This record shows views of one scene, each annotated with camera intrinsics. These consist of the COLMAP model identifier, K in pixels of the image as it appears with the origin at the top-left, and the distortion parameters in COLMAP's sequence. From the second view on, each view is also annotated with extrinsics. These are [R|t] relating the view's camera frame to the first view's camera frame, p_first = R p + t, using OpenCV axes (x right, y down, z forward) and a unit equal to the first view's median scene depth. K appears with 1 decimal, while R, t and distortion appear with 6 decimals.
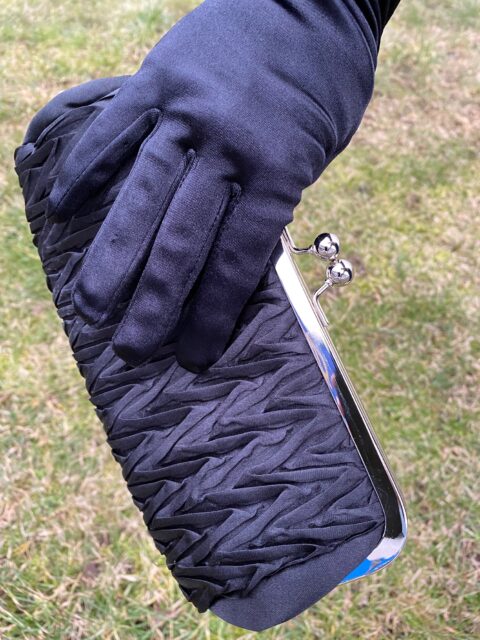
lens RADIAL K [[505.8, 0, 238.7], [0, 505.8, 320.9], [0, 0, 1]] dist [0.005186, -0.002056]
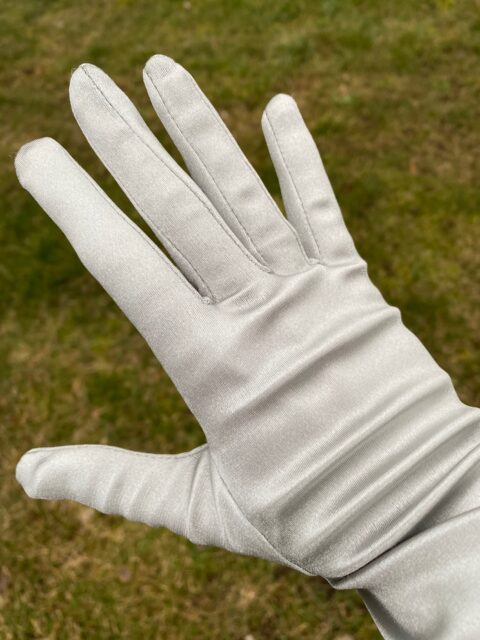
lens RADIAL K [[494.4, 0, 240.0], [0, 494.4, 319.9], [0, 0, 1]] dist [0.003388, 0.004151]
pose [[0.941672, 0.160634, -0.295721, 0.310247], [-0.125949, 0.983088, 0.132946, -0.111243], [0.312075, -0.087945, 0.945978, -0.561456]]
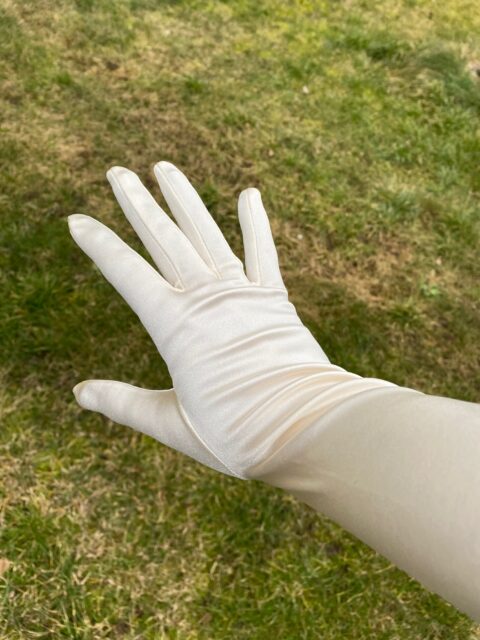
lens RADIAL K [[501.8, 0, 234.5], [0, 501.8, 318.1], [0, 0, 1]] dist [-0.003584, 0.009680]
pose [[0.804711, 0.553983, -0.213408, -0.163477], [-0.558465, 0.828337, 0.044430, -0.385408], [0.201387, 0.083427, 0.975952, -0.335365]]
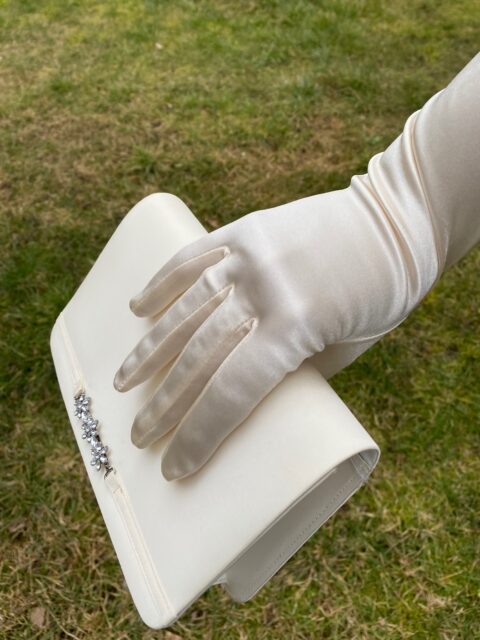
lens RADIAL K [[494.4, 0, 240.0], [0, 494.4, 319.9], [0, 0, 1]] dist [0.003388, 0.004151]
pose [[0.996902, 0.054413, -0.056799, -0.411786], [-0.055460, 0.998316, -0.017015, -0.015173], [0.055777, 0.020112, 0.998241, -0.371268]]
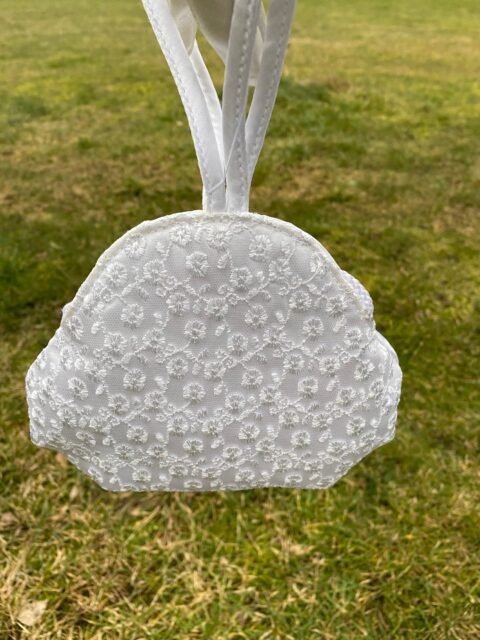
lens RADIAL K [[501.2, 0, 239.5], [0, 501.2, 320.2], [0, 0, 1]] dist [0.002429, 0.002325]
pose [[0.974133, 0.119531, -0.191773, -0.012212], [-0.170994, 0.944726, -0.279740, 0.406948], [0.147735, 0.305296, 0.940728, -0.254960]]
